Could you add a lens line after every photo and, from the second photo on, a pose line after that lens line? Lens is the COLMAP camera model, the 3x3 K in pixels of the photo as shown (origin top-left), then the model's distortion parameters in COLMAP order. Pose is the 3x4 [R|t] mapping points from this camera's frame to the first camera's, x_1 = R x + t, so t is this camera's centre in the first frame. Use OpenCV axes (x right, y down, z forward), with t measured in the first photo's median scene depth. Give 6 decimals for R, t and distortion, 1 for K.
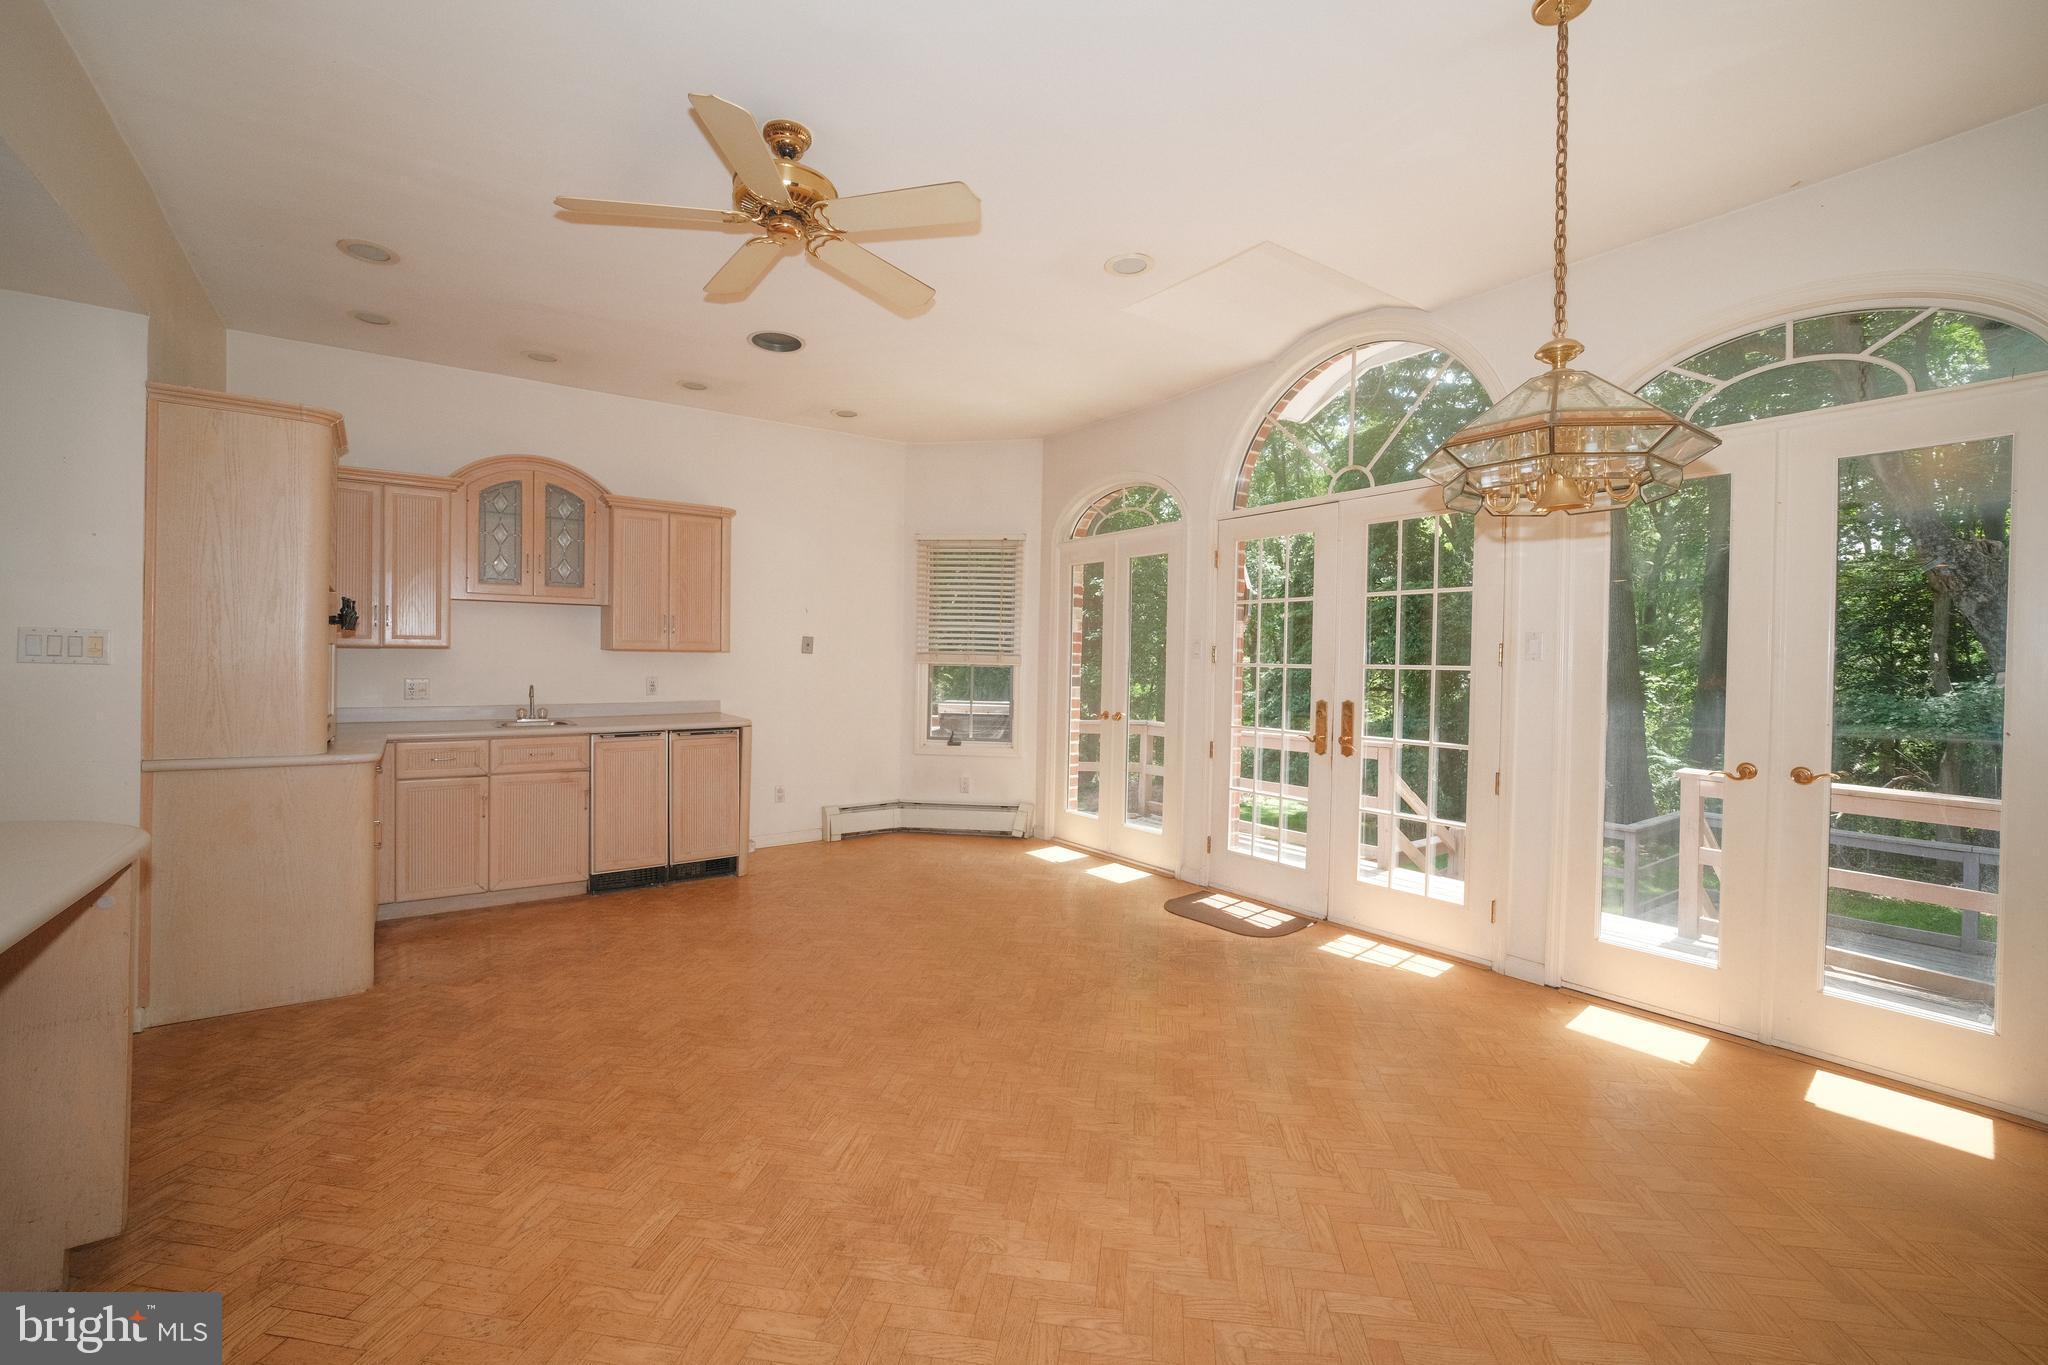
lens RADIAL K [[837.9, 0, 1010.5], [0, 837.9, 671.0], [0, 0, 1]] dist [-0.002034, -0.000197]
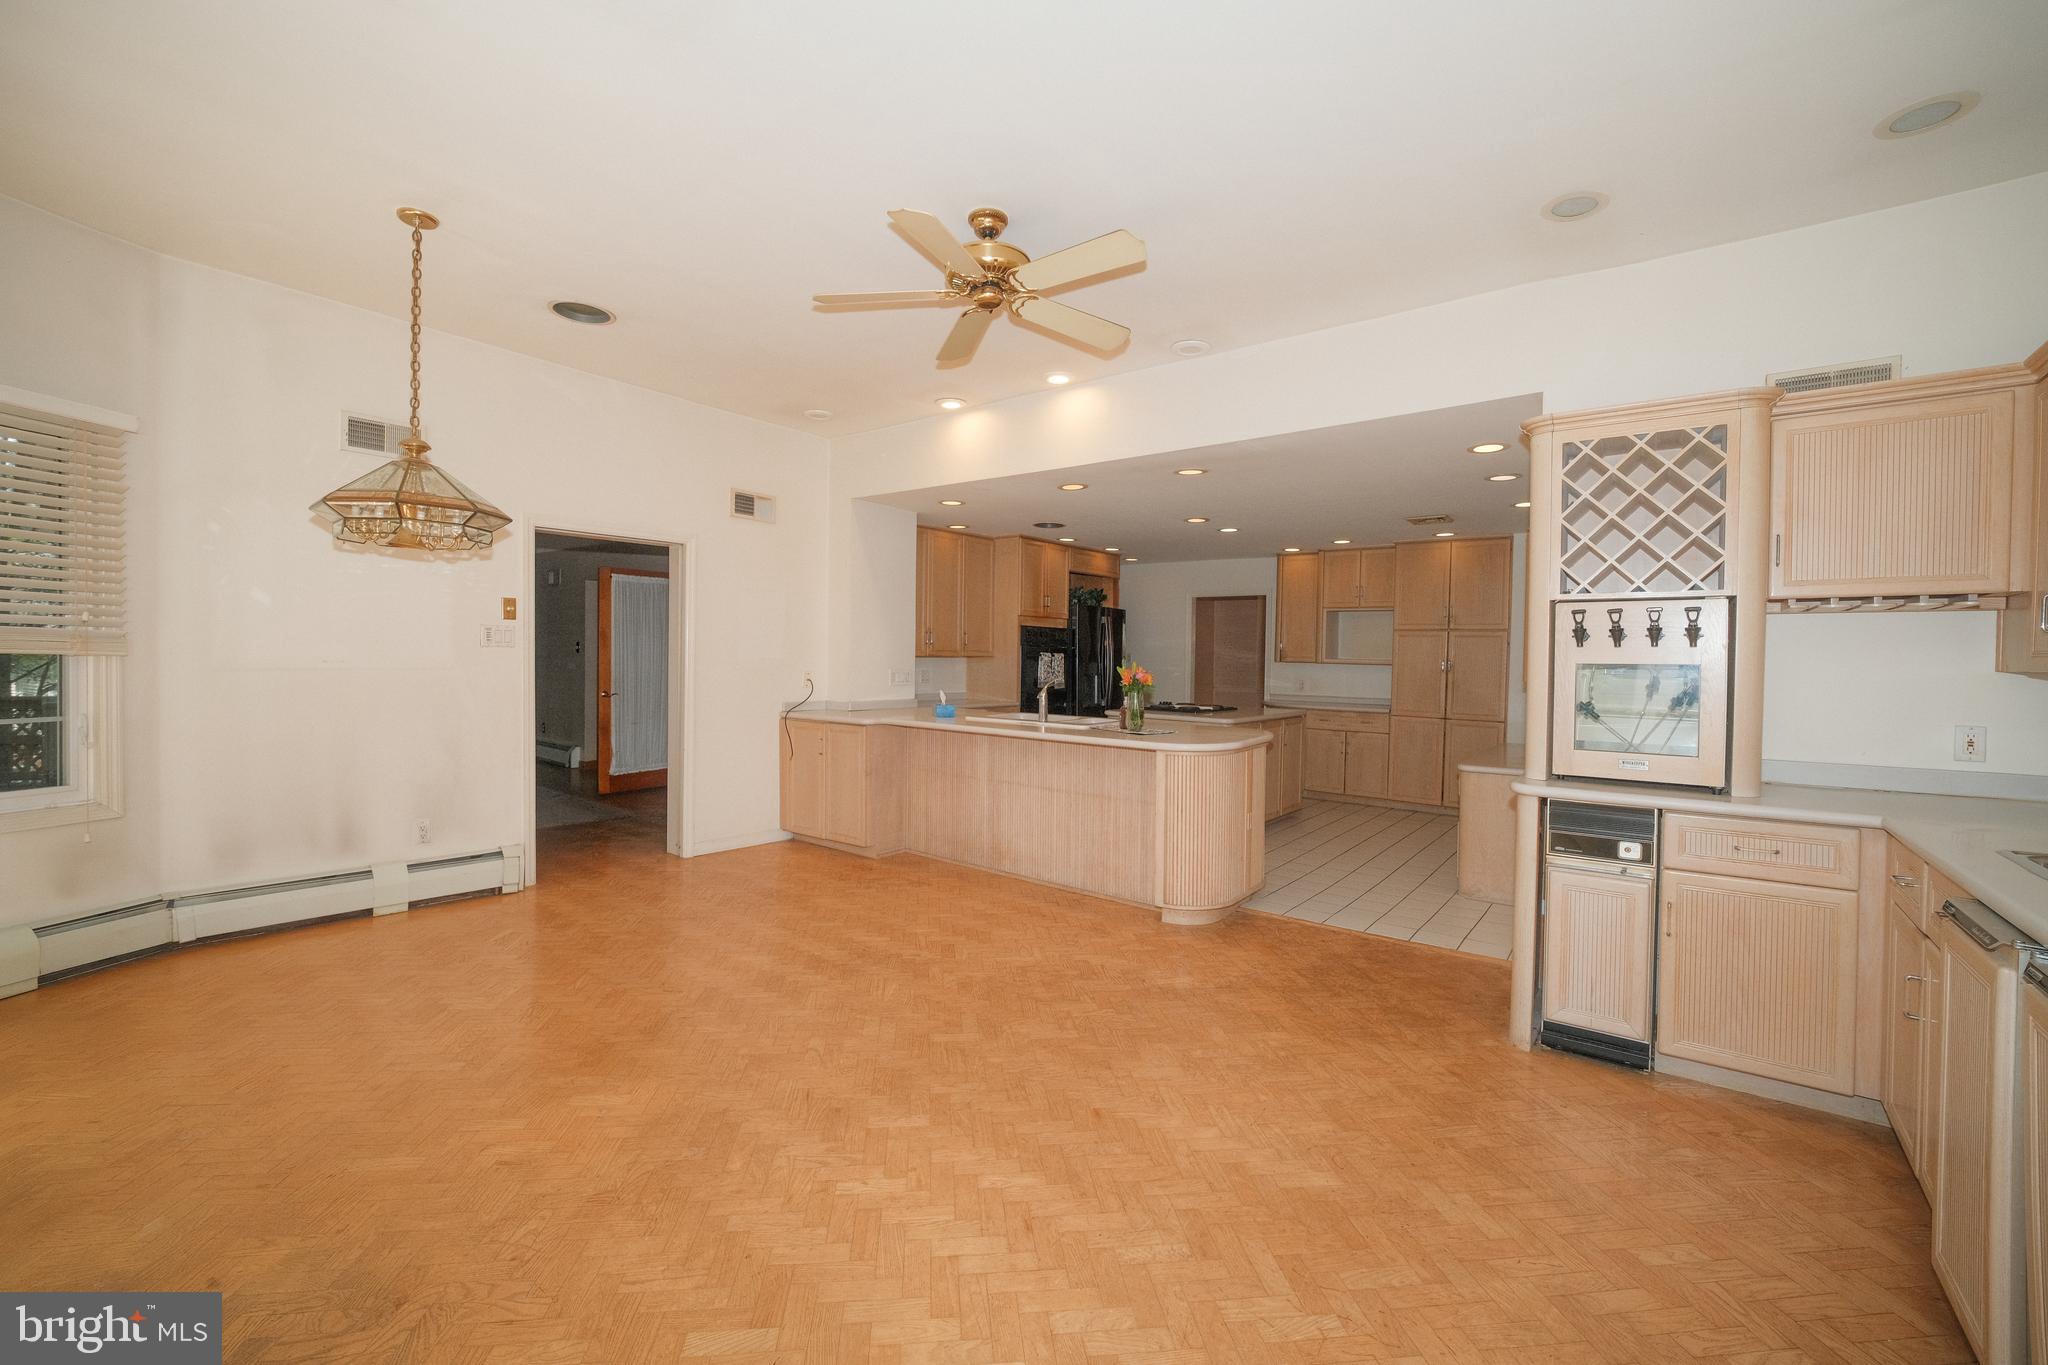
lens RADIAL K [[837.9, 0, 1010.5], [0, 837.9, 671.0], [0, 0, 1]] dist [-0.002034, -0.000197]
pose [[-0.961714, -0.025915, -0.272825, 0.007765], [-0.033124, 0.999212, 0.021848, -0.027352], [0.272044, 0.030048, -0.961815, 2.089962]]
